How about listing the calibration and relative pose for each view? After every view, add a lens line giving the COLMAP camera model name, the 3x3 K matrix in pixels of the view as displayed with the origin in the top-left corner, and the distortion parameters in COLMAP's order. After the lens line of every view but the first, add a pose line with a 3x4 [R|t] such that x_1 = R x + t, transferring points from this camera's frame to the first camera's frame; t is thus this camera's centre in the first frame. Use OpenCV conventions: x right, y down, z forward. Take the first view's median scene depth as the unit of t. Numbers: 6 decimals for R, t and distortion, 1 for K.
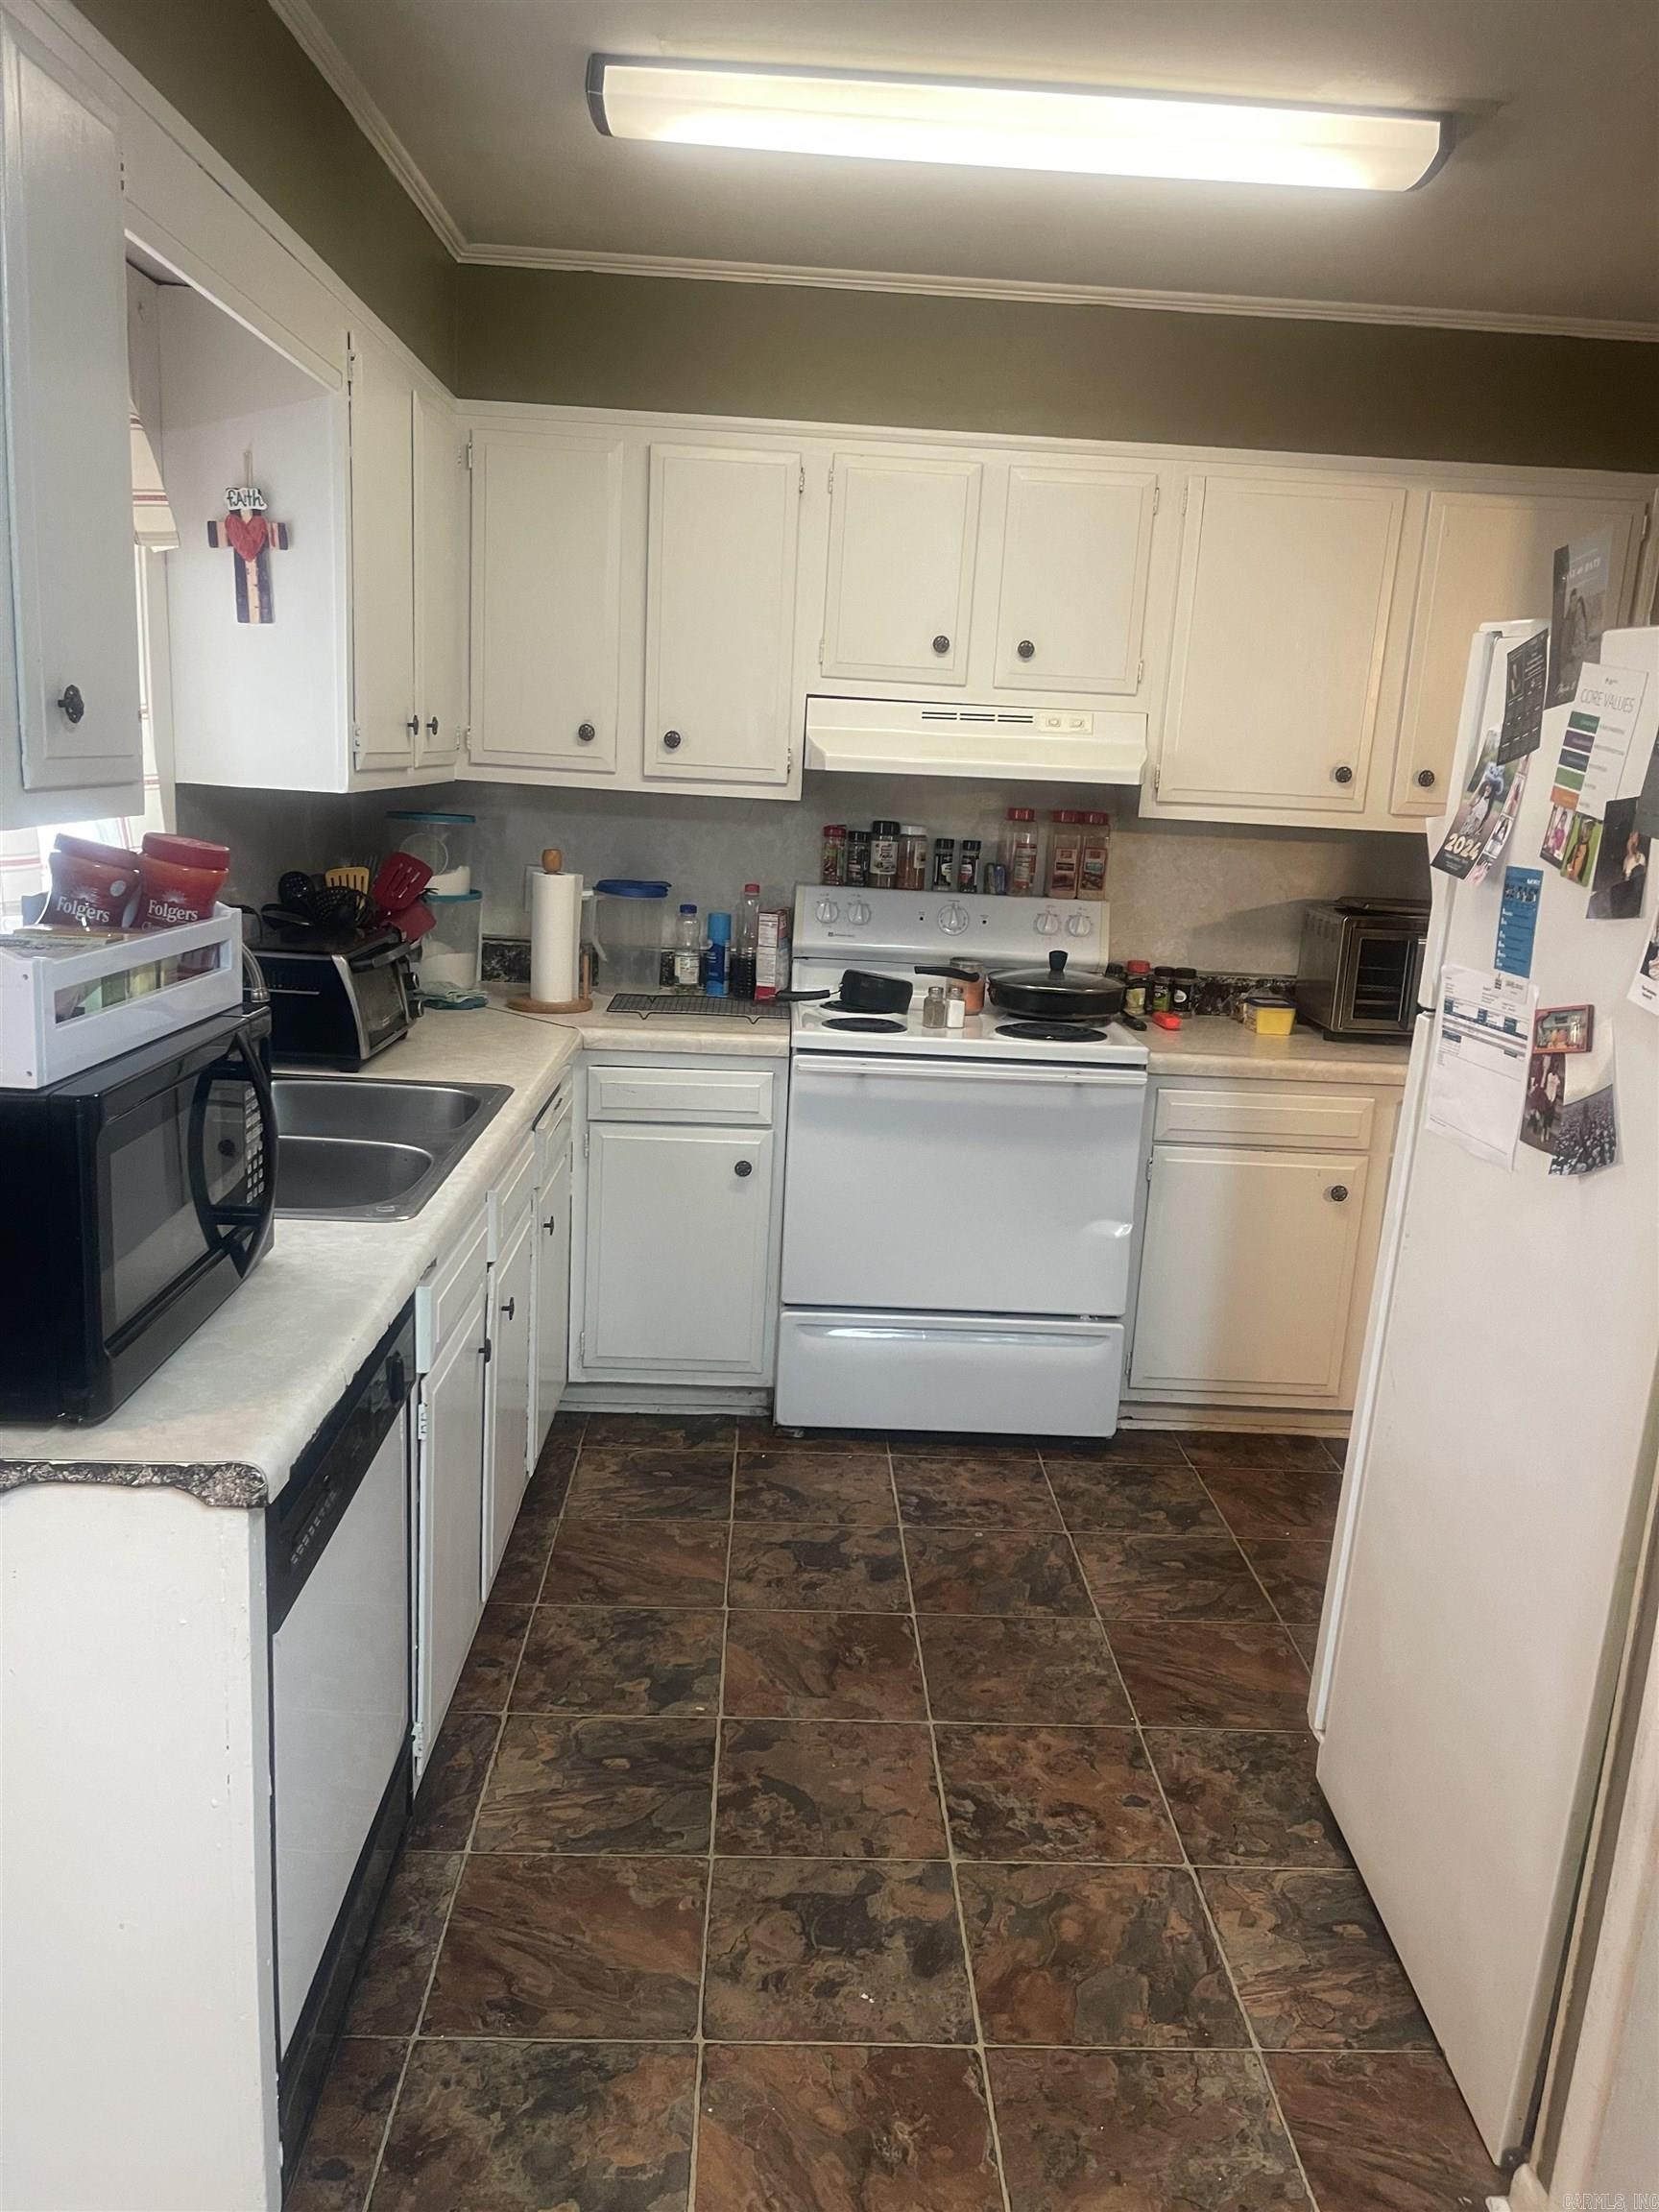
lens RADIAL K [[1700.3, 0, 829.5], [0, 1700.3, 1106.0], [0, 0, 1]] dist [-0.005620, -0.003490]
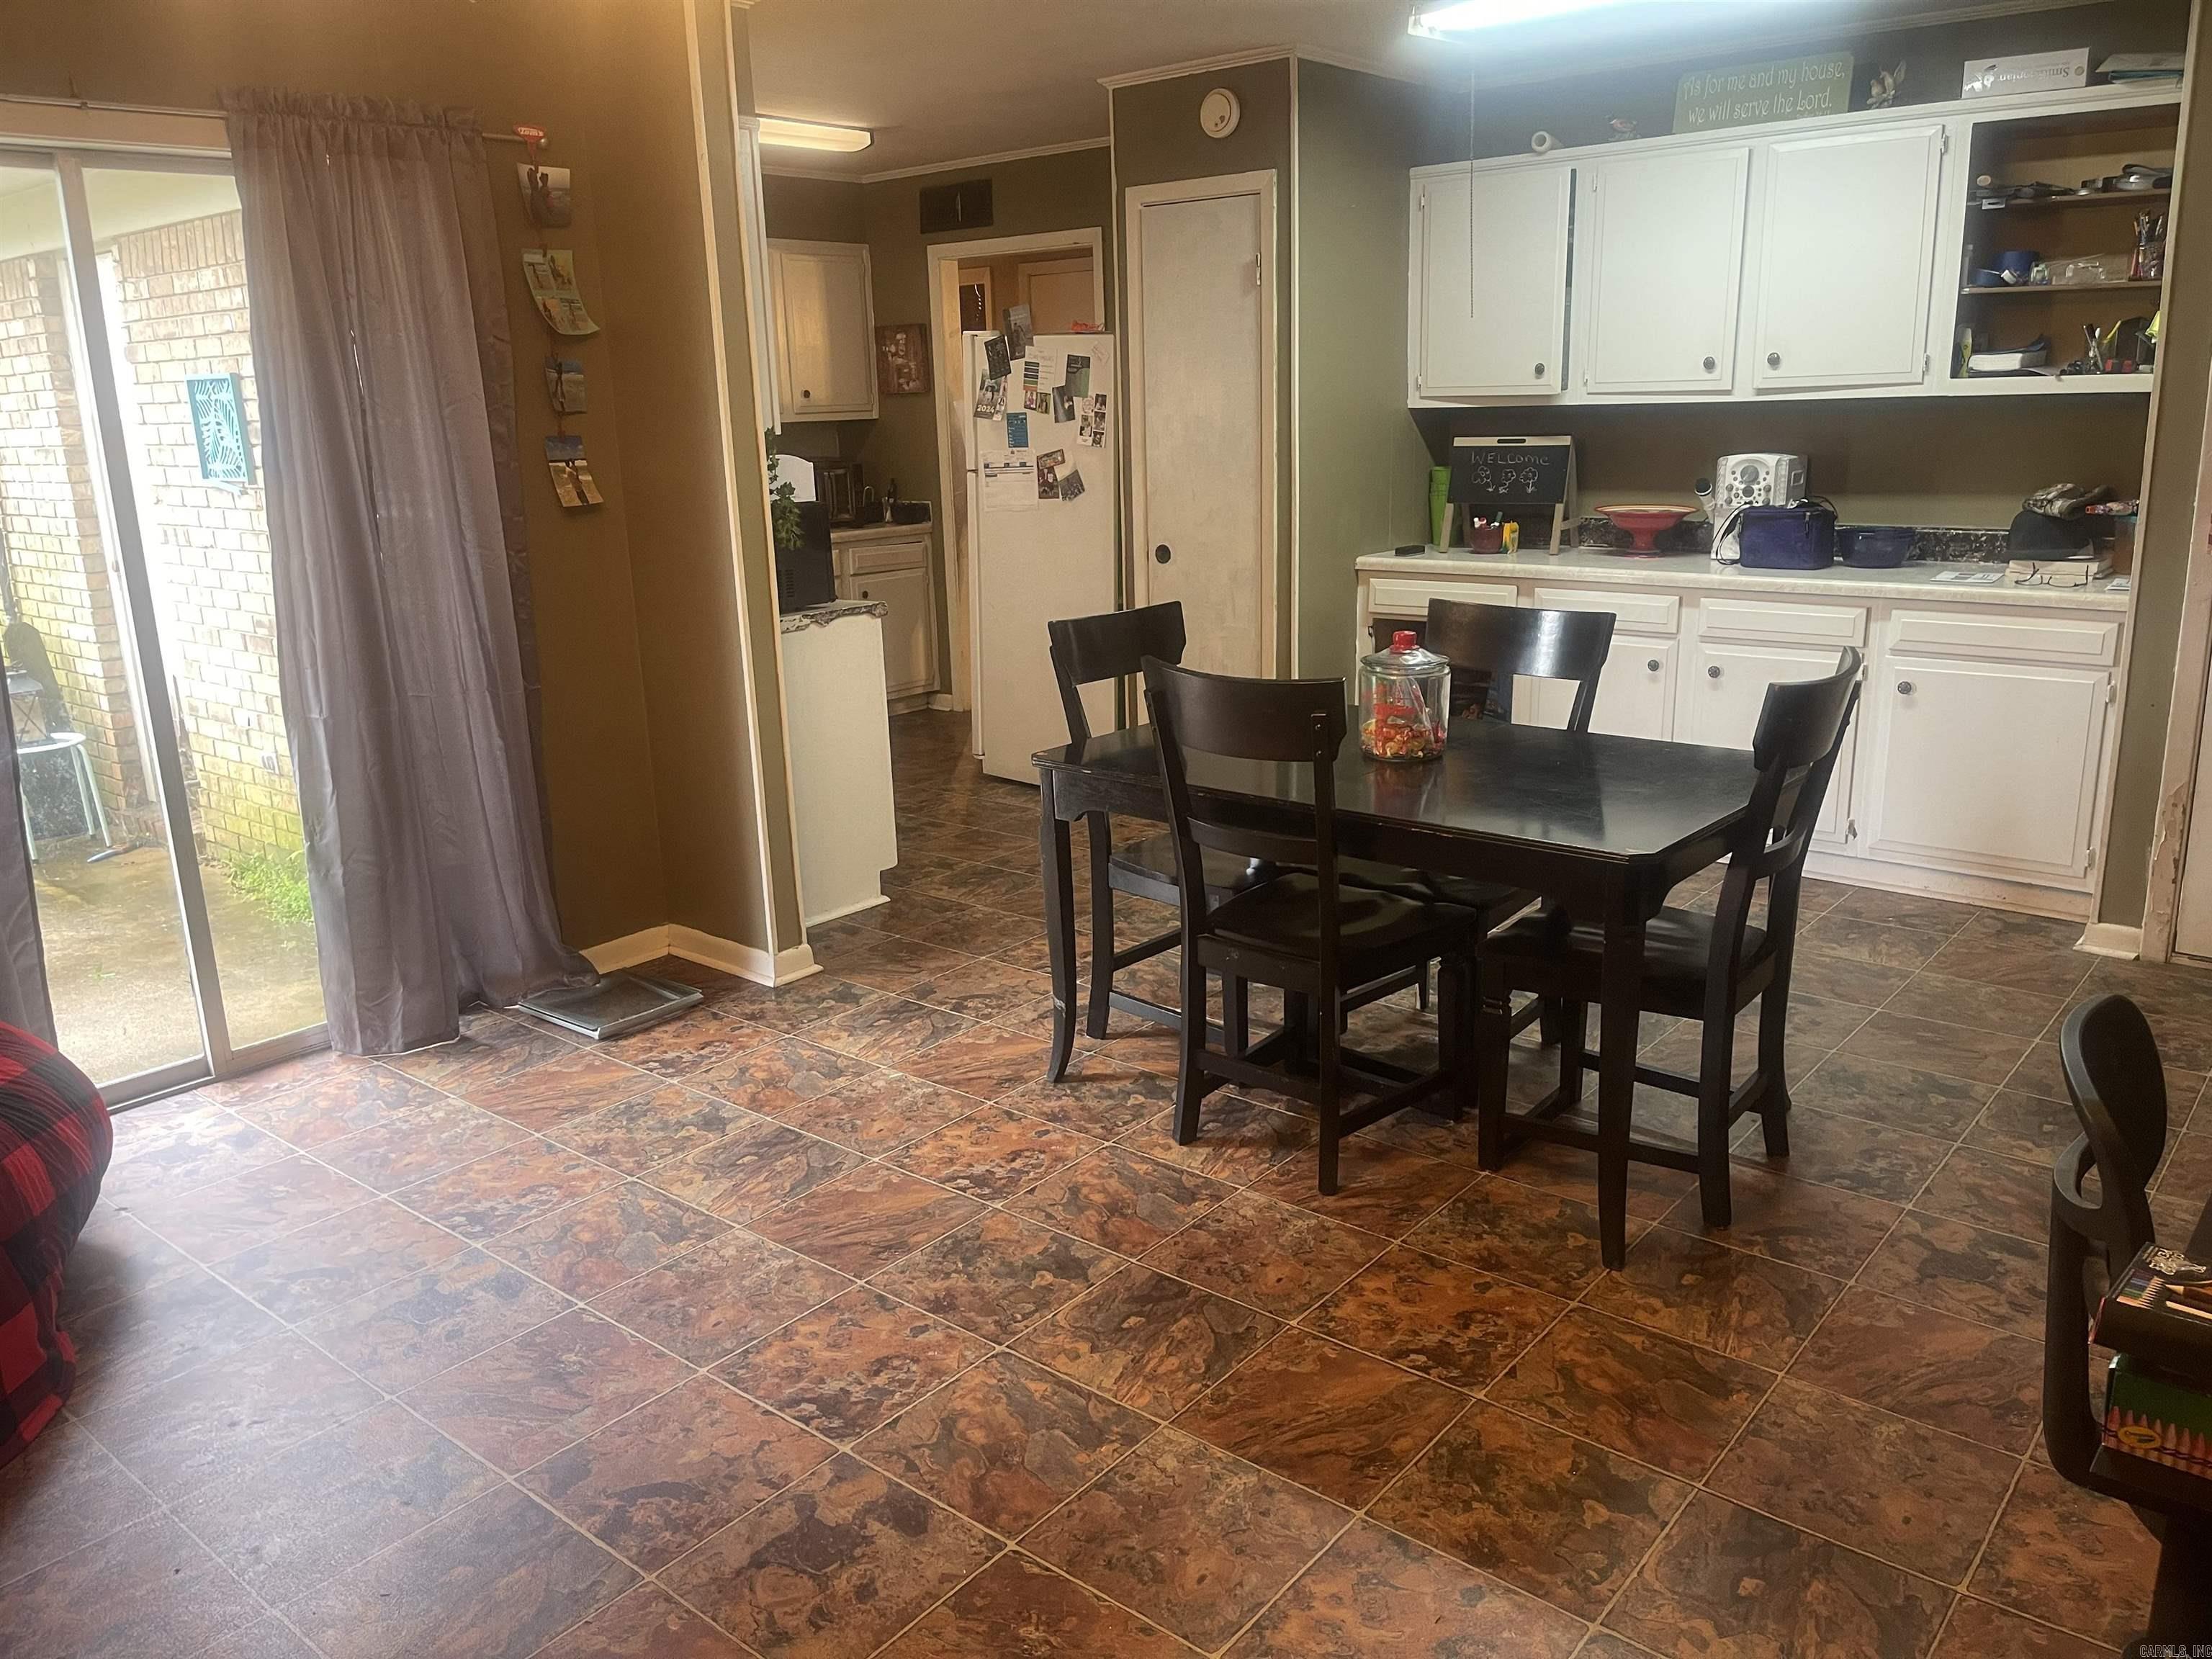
lens RADIAL K [[1700.3, 0, 1106.0], [0, 1700.3, 829.5], [0, 0, 1]] dist [-0.005620, -0.003490]
pose [[0.666027, -0.257712, 0.699995, -1.791374], [0.219280, 0.964602, 0.146490, 0.170058], [-0.712968, 0.055928, 0.698962, -1.204264]]
